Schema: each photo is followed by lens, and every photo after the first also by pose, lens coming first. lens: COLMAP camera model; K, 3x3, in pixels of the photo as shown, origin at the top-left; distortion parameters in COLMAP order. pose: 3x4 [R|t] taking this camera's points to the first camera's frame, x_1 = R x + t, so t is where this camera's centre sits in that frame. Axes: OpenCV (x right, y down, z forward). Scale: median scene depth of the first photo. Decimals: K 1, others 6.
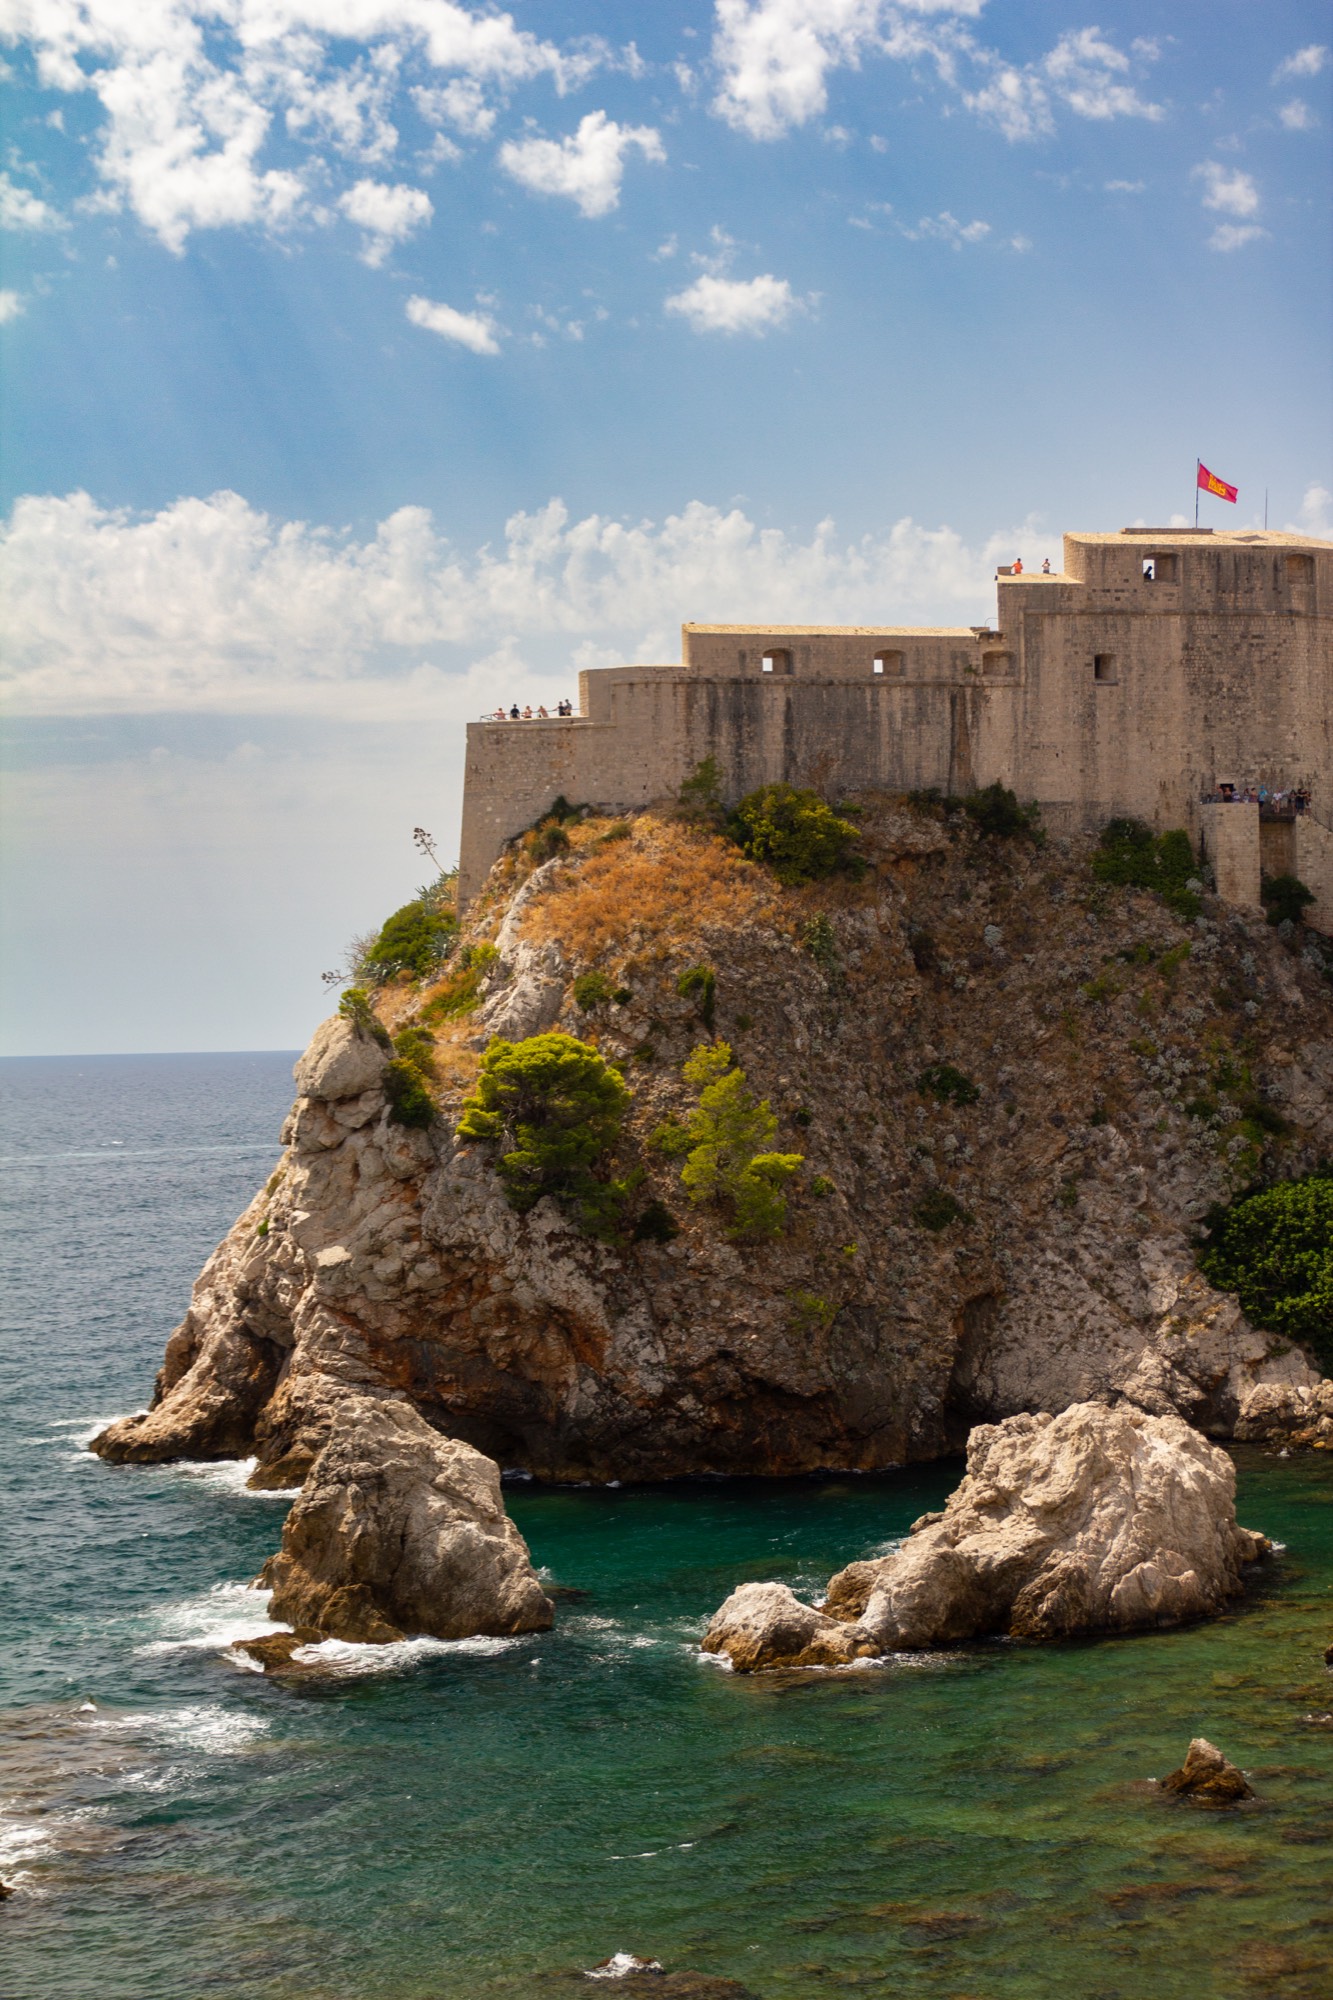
lens RADIAL K [[3743.0, 0, 654.3], [0, 3743.0, 1000.8], [0, 0, 1]] dist [0.026045, 0.077897]
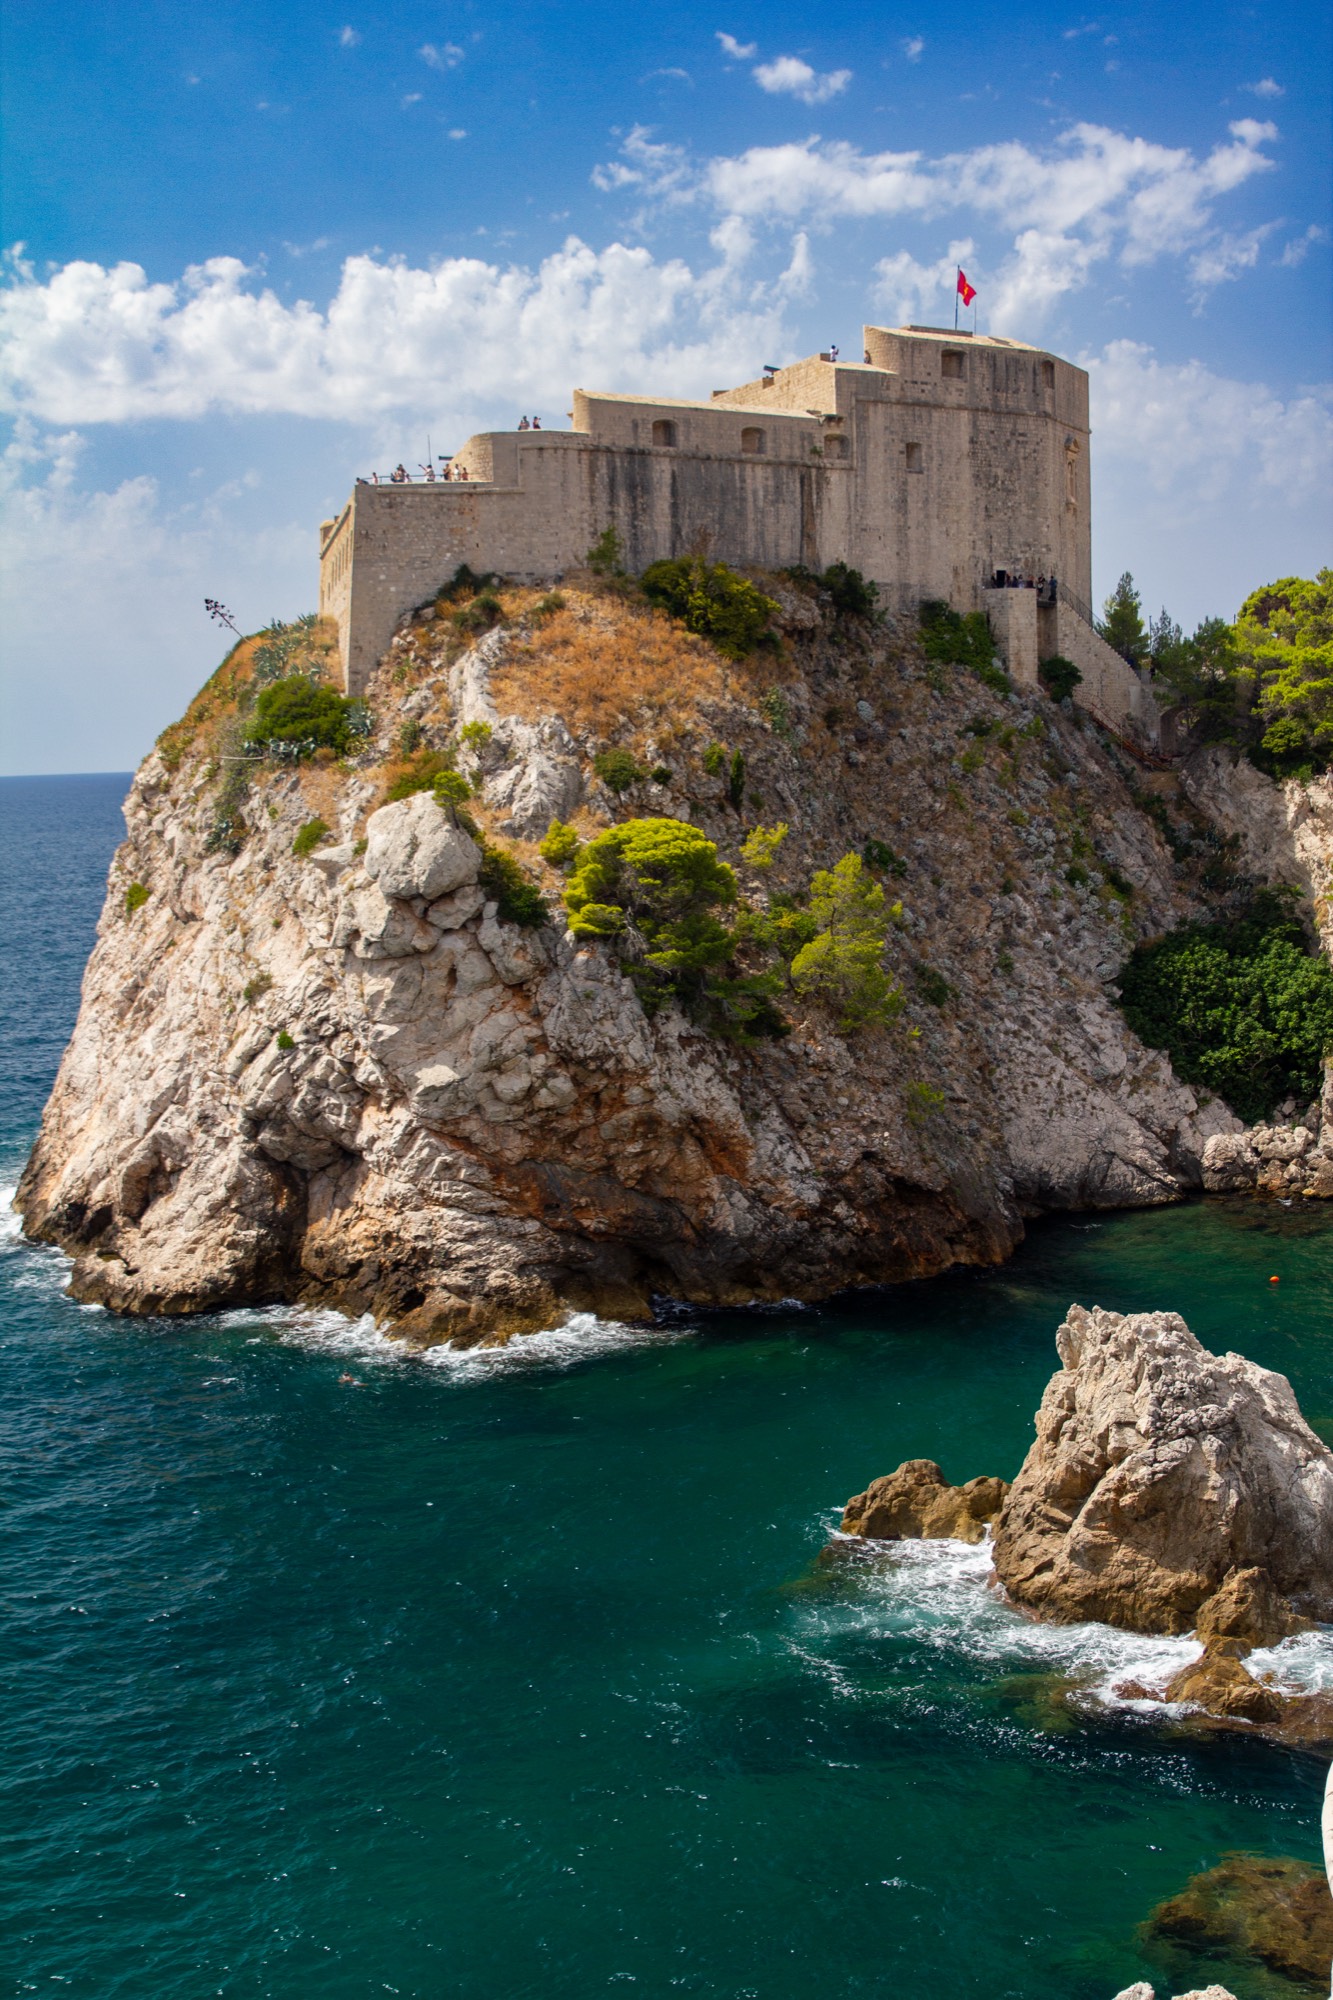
lens RADIAL K [[2529.6, 0, 666.5], [0, 2529.6, 1000.0], [0, 0, 1]] dist [-0.082136, 0.005434]
pose [[0.902263, -0.048669, 0.428430, -0.280362], [0.006972, 0.995126, 0.098363, -0.007565], [-0.431130, -0.085762, 0.898205, 0.421243]]
